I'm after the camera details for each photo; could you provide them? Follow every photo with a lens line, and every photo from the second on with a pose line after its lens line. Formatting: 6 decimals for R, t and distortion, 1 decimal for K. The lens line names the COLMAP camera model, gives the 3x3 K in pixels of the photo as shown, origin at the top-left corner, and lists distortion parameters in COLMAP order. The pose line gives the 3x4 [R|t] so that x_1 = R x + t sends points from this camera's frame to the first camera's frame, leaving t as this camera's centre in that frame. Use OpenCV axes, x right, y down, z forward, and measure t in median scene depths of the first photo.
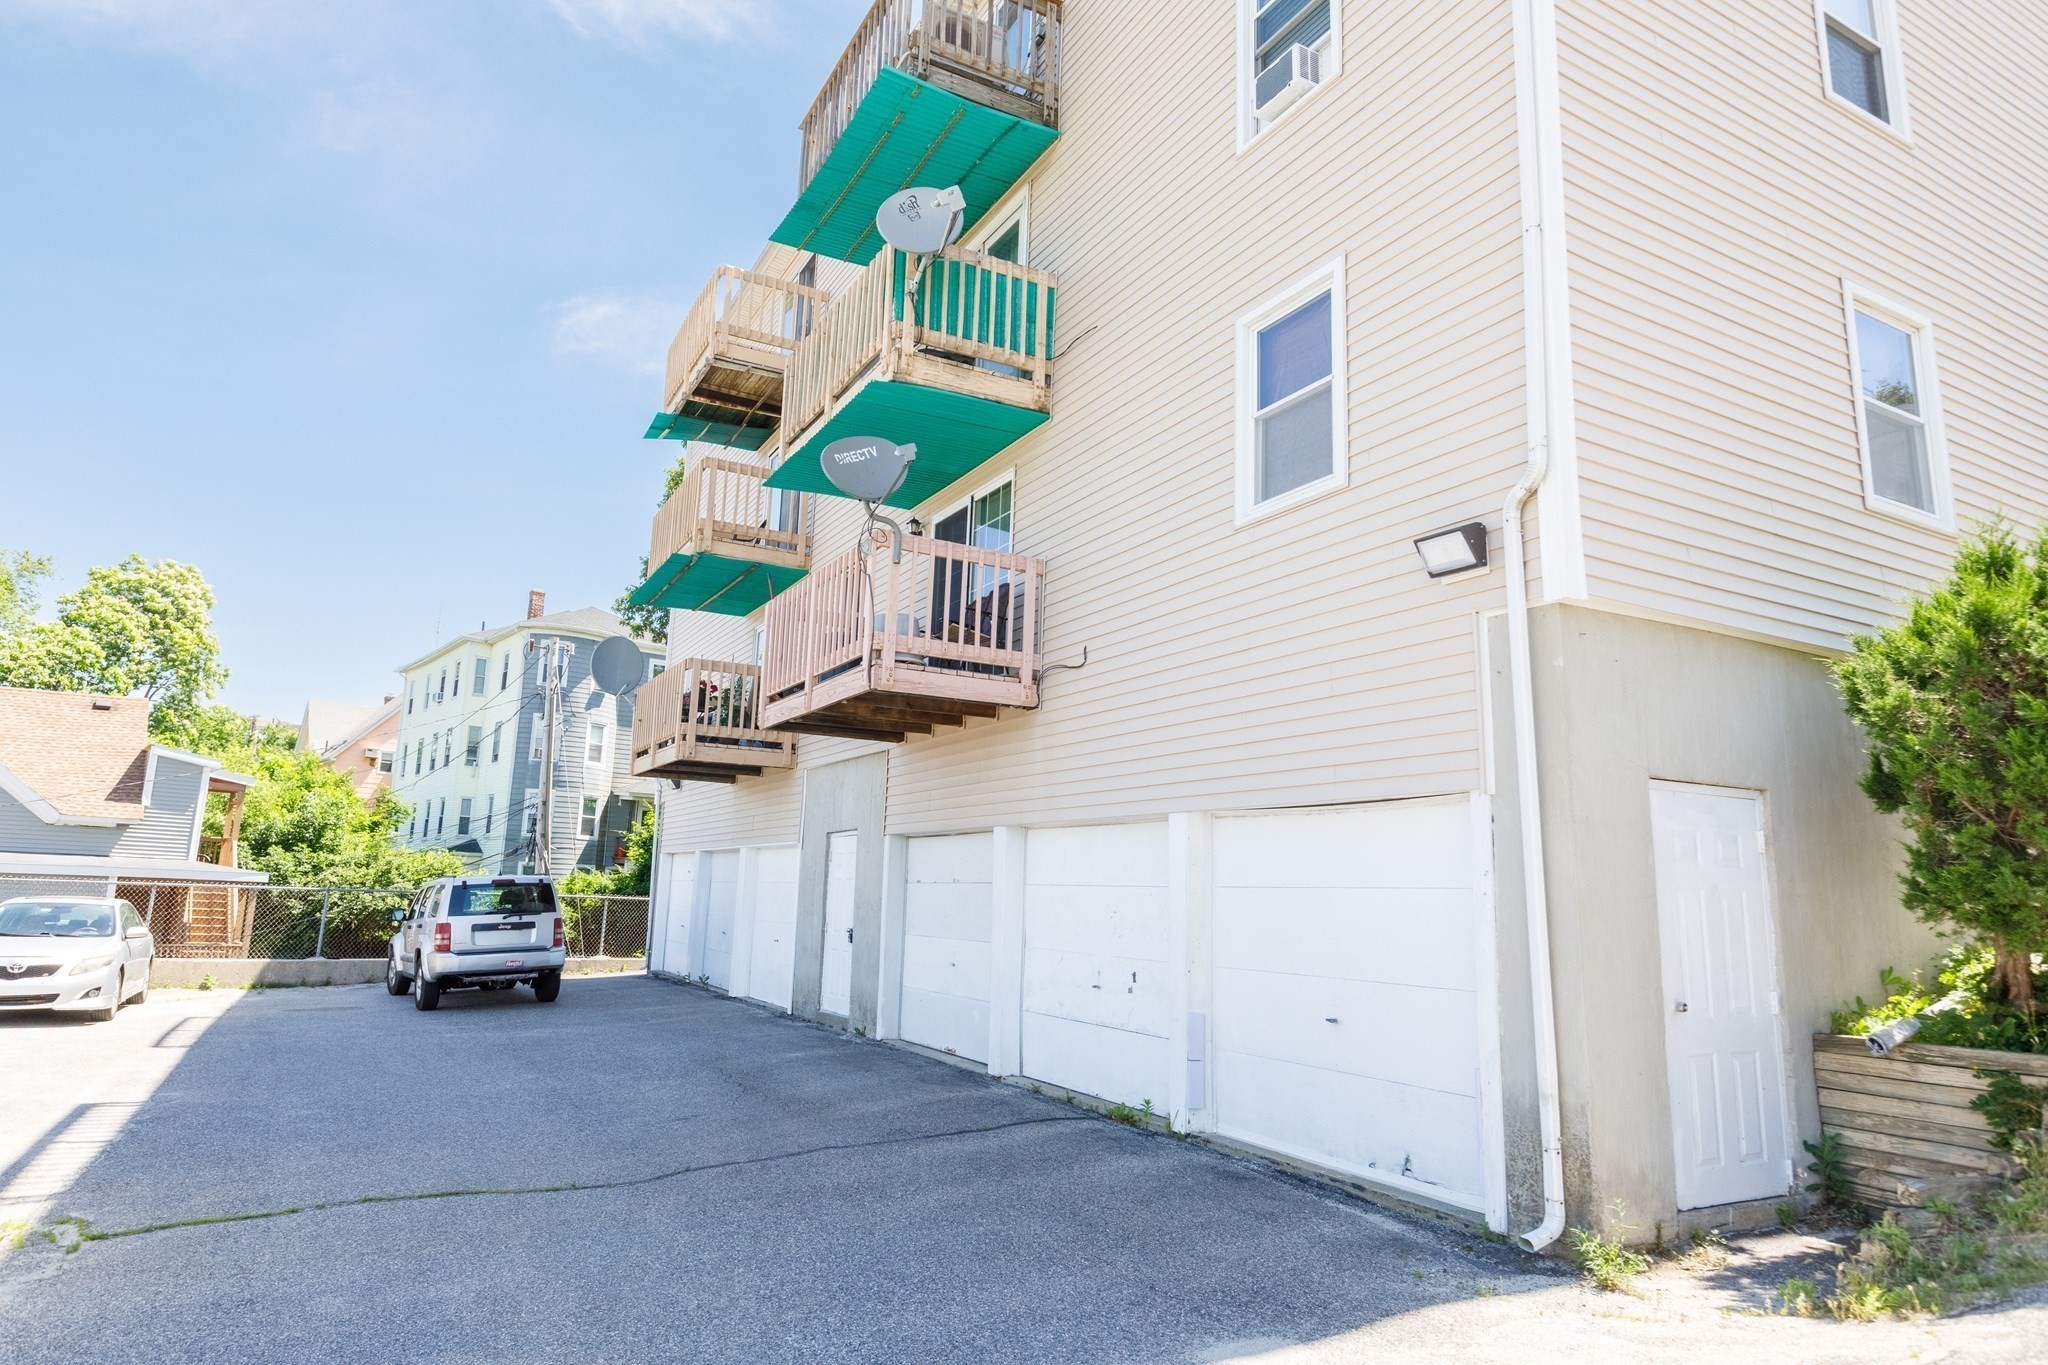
lens RADIAL K [[1225.8, 0, 1032.4], [0, 1225.8, 679.3], [0, 0, 1]] dist [-0.003917, -0.000285]
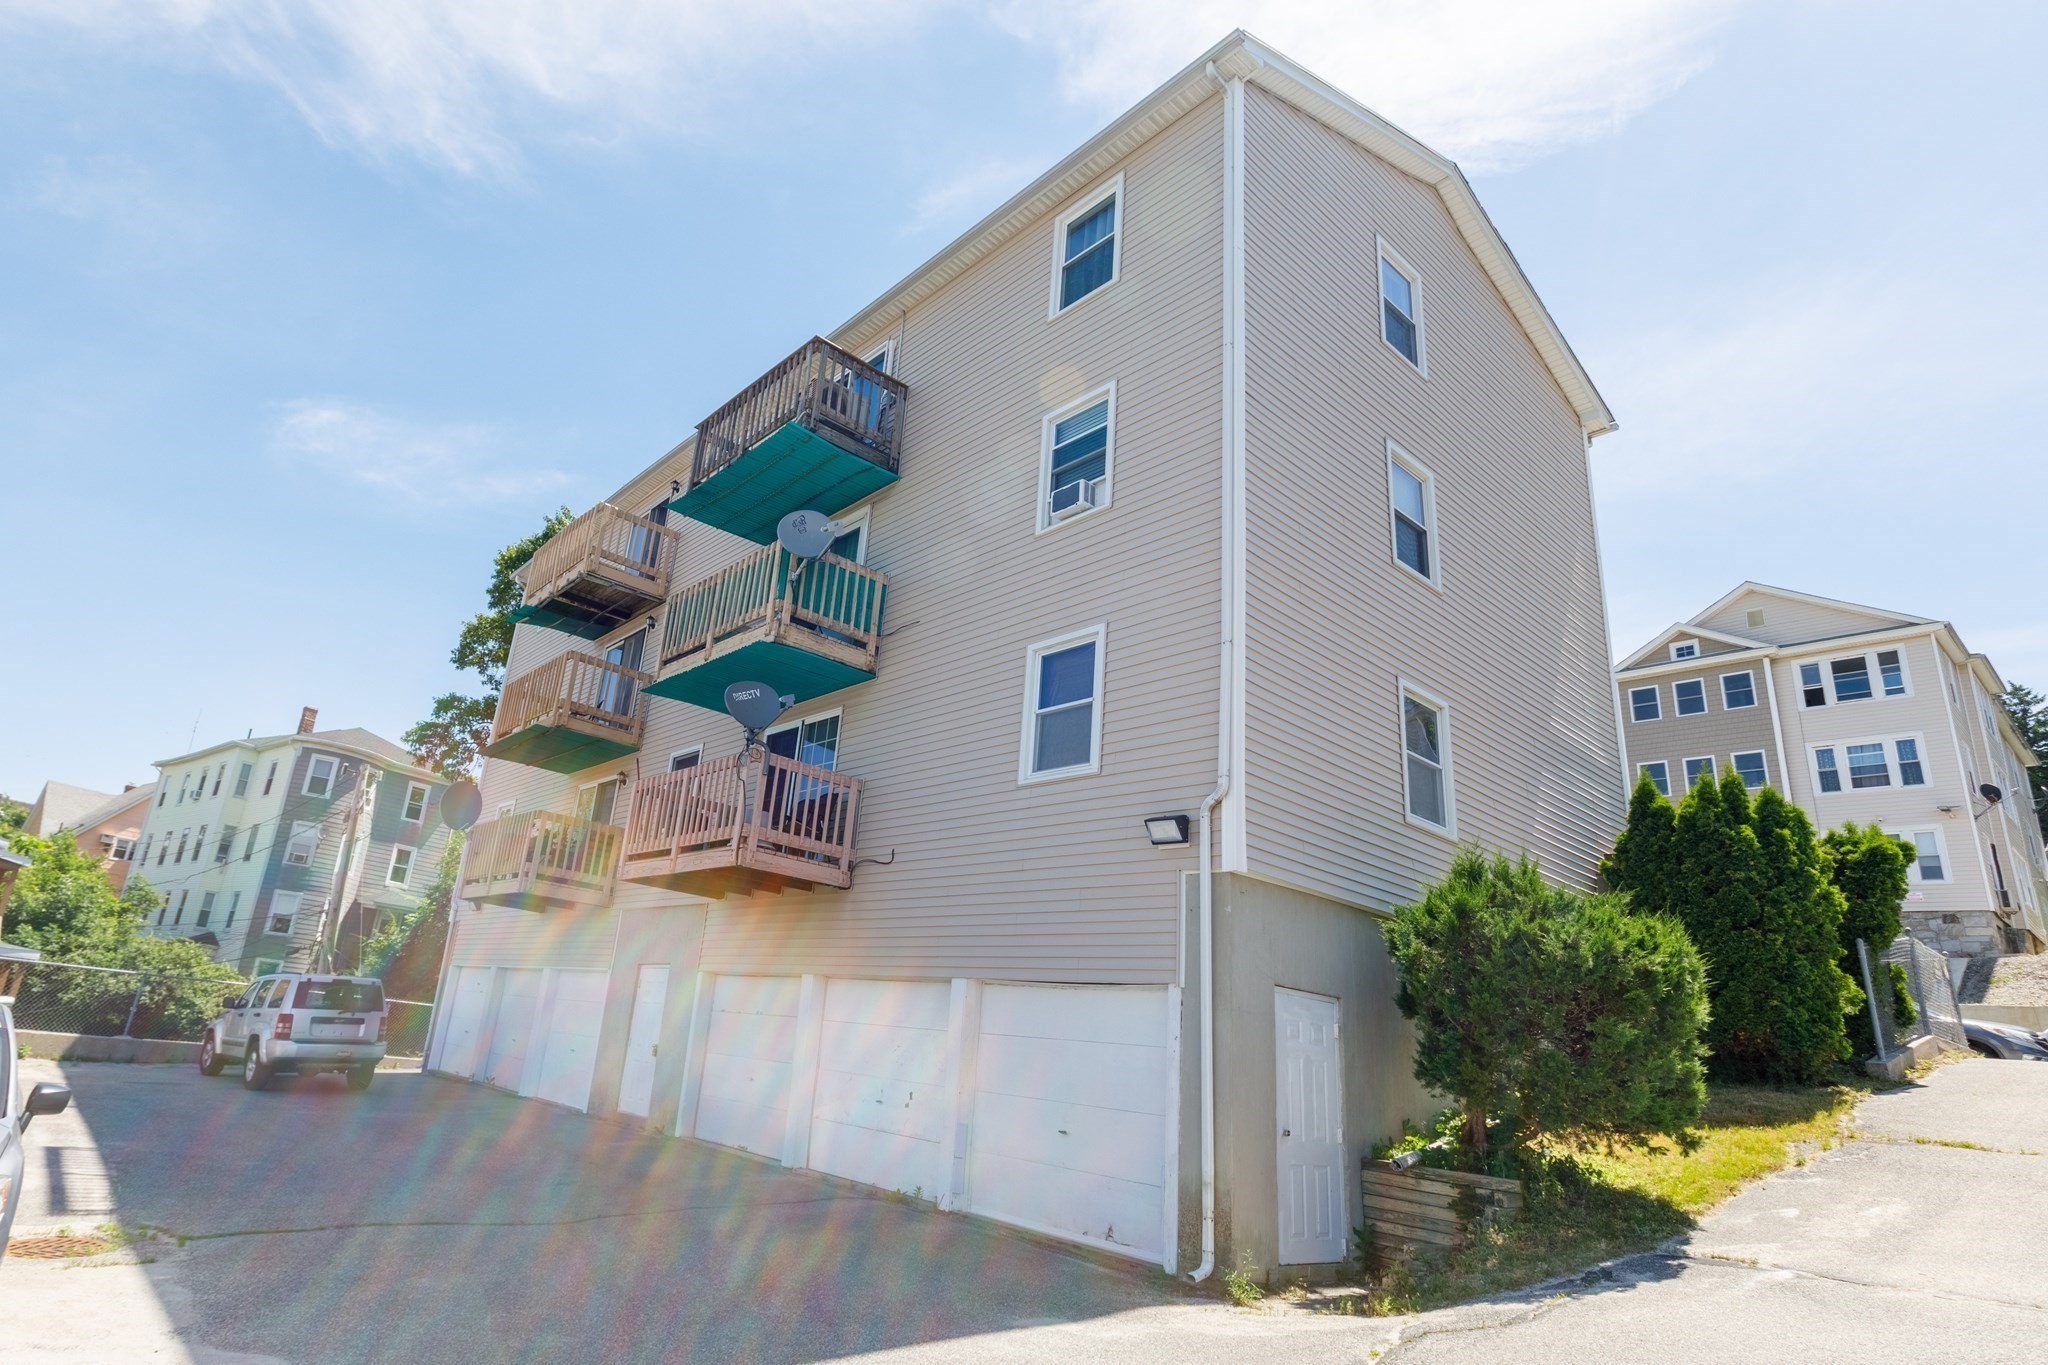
lens RADIAL K [[1073.6, 0, 907.9], [0, 1073.6, 694.6], [0, 0, 1]] dist [-0.004160, 0.003522]
pose [[0.981496, 0.122319, 0.147321, -0.168513], [-0.101926, 0.985058, -0.138820, -0.037913], [-0.162100, 0.121236, 0.979298, -0.263272]]
